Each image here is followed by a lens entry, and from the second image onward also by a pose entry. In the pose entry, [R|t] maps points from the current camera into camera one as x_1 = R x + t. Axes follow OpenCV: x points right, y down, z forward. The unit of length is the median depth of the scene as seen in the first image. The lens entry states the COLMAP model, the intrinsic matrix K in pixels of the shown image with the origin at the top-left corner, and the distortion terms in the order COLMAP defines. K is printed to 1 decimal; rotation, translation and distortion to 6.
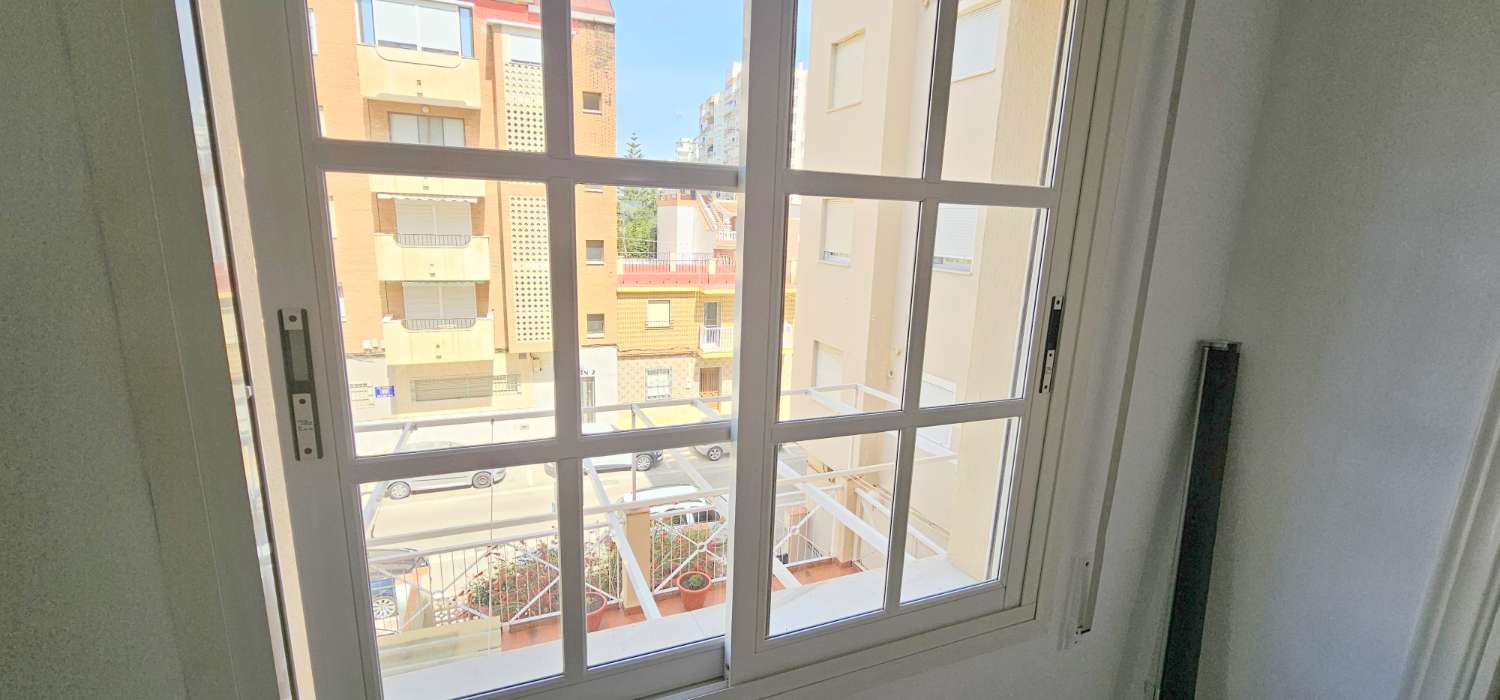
lens RADIAL K [[610.8, 0, 750.0], [0, 610.8, 350.0], [0, 0, 1]] dist [0.002351, 0.000048]
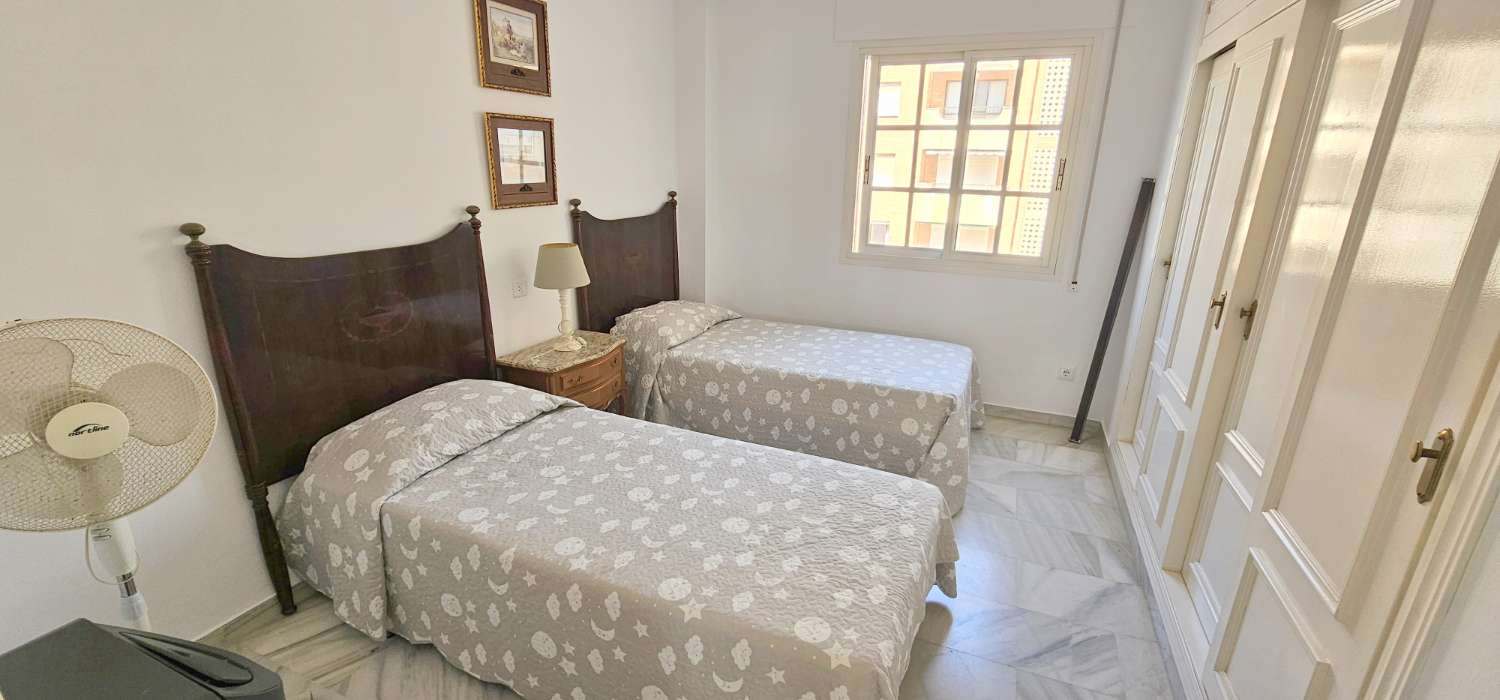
lens RADIAL K [[610.8, 0, 750.0], [0, 610.8, 350.0], [0, 0, 1]] dist [0.002351, 0.000048]
pose [[0.686293, 0.196559, -0.700262, 0.087805], [-0.150810, 0.980323, 0.127369, 0.035496], [0.711518, 0.018194, 0.702432, -0.116177]]
